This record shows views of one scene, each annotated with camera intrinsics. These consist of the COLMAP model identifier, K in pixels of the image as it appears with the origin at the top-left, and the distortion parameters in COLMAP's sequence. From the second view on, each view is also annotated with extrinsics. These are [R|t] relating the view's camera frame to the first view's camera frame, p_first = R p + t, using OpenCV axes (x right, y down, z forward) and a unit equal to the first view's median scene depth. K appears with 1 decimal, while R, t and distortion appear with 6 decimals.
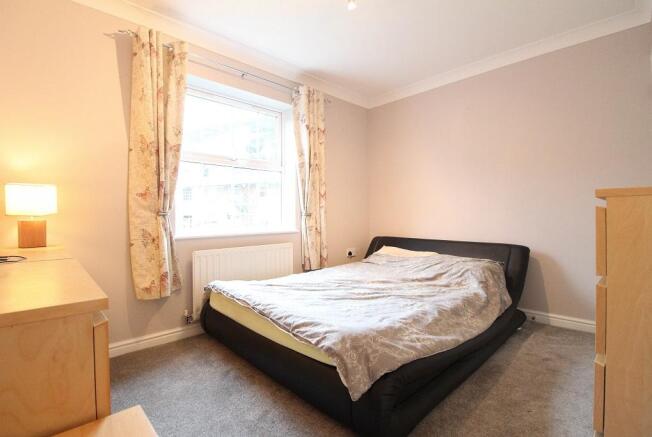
lens RADIAL K [[304.9, 0, 325.7], [0, 304.9, 219.9], [0, 0, 1]] dist [-0.000879, -0.003569]
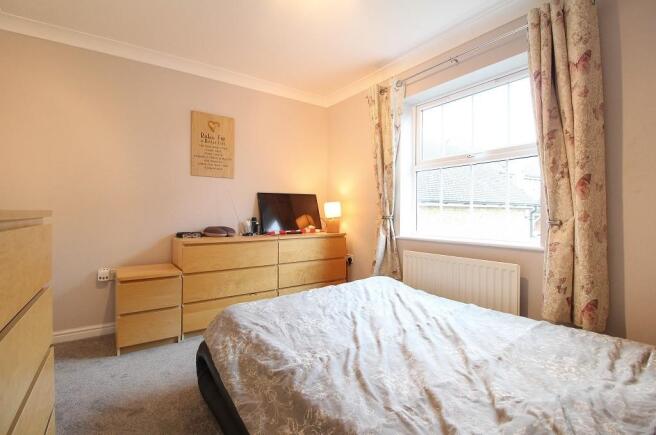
lens RADIAL K [[306.8, 0, 327.9], [0, 306.8, 211.9], [0, 0, 1]] dist [-0.000879, -0.003569]
pose [[-0.132298, -0.001614, -0.991209, 0.994063], [-0.022934, 0.999736, 0.001433, -0.050085], [0.990945, 0.022922, -0.132300, 1.148867]]
